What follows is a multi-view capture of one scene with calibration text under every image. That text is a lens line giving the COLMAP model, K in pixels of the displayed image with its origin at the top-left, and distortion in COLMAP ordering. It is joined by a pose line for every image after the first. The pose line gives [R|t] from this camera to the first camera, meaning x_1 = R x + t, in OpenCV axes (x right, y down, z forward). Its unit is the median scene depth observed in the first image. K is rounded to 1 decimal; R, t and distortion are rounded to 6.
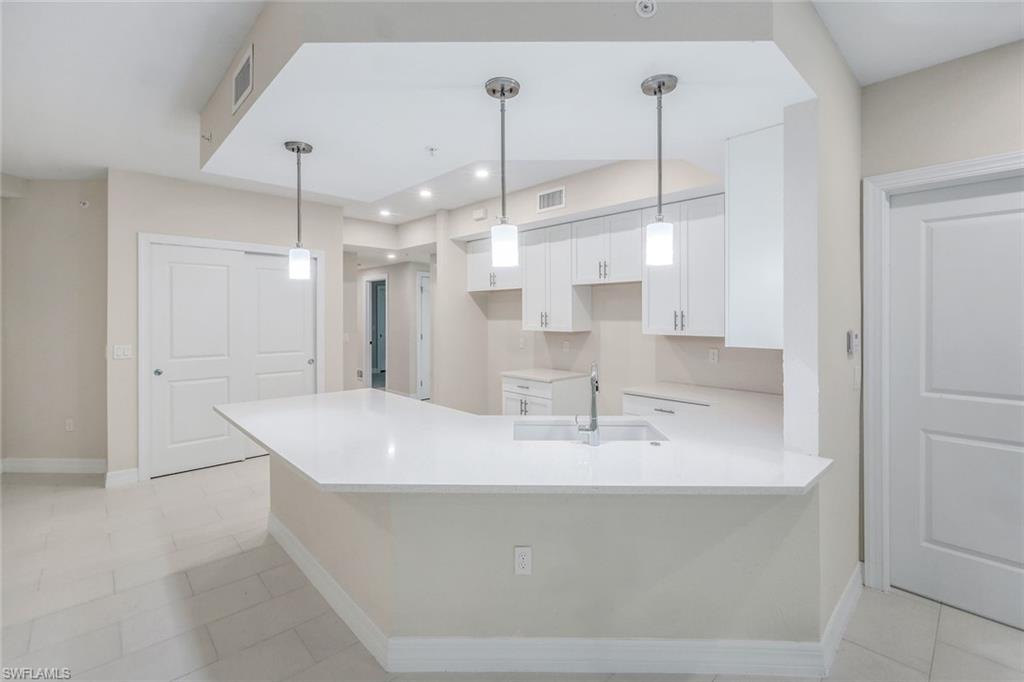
lens RADIAL K [[453.7, 0, 508.2], [0, 453.7, 318.6], [0, 0, 1]] dist [-0.000025, 0.000018]
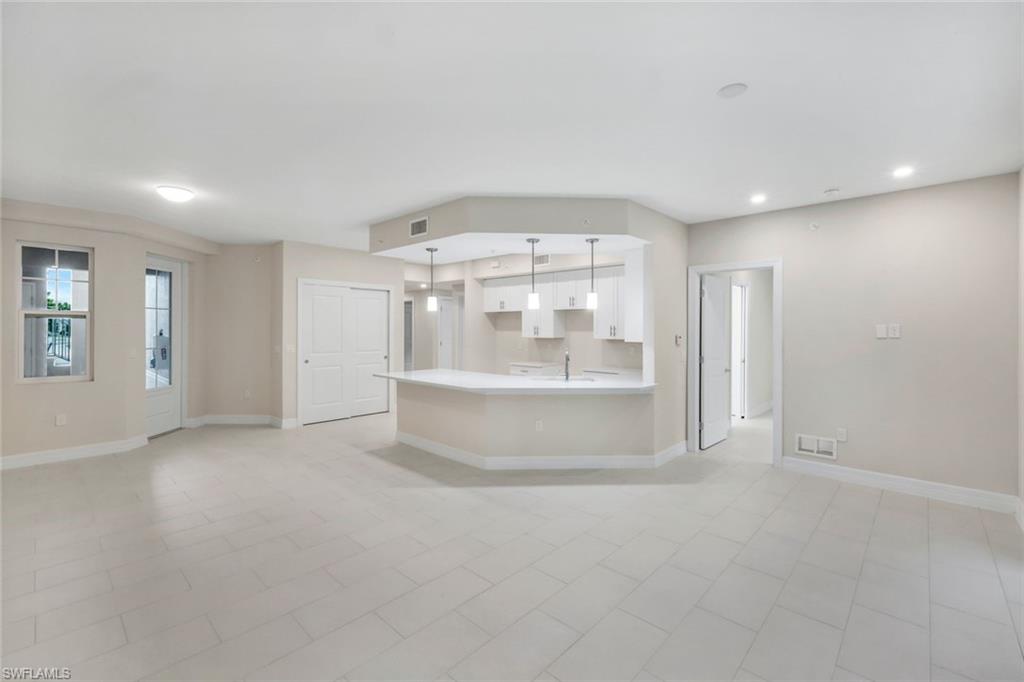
lens RADIAL K [[453.7, 0, 514.6], [0, 453.7, 335.5], [0, 0, 1]] dist [-0.000025, 0.000018]
pose [[0.997035, 0.002117, 0.076924, -0.129901], [-0.002787, 0.999959, 0.008600, 0.006325], [-0.076902, -0.008789, 0.997000, -0.652279]]
